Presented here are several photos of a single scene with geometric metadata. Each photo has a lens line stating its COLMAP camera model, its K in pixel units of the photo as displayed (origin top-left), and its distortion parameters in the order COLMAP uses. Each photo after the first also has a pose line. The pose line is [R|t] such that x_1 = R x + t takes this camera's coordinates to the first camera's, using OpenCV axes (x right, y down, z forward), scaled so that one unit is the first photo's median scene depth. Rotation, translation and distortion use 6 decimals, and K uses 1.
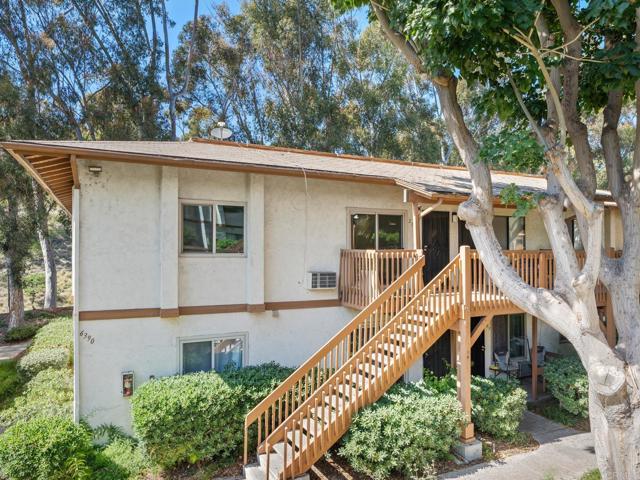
lens RADIAL K [[379.8, 0, 305.4], [0, 379.8, 249.3], [0, 0, 1]] dist [0.002015, 0.000880]
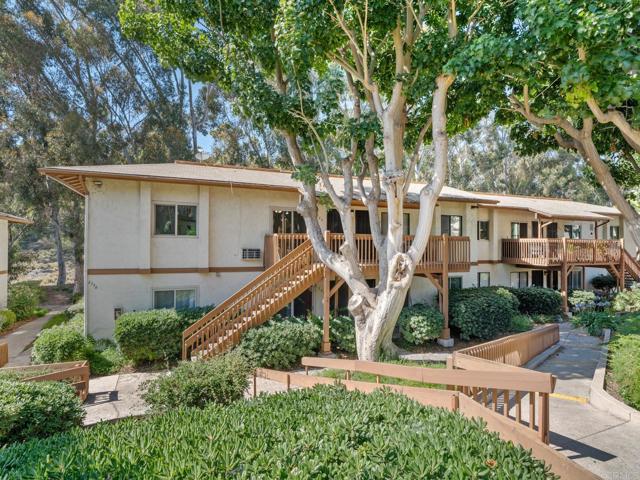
lens RADIAL K [[316.1, 0, 320.0], [0, 316.1, 240.0], [0, 0, 1]] dist [0.002411, 0.000792]
pose [[0.999163, 0.005148, -0.040590, 0.422222], [-0.005415, 0.999964, -0.006477, 0.035735], [0.040555, 0.006691, 0.999155, -0.303866]]
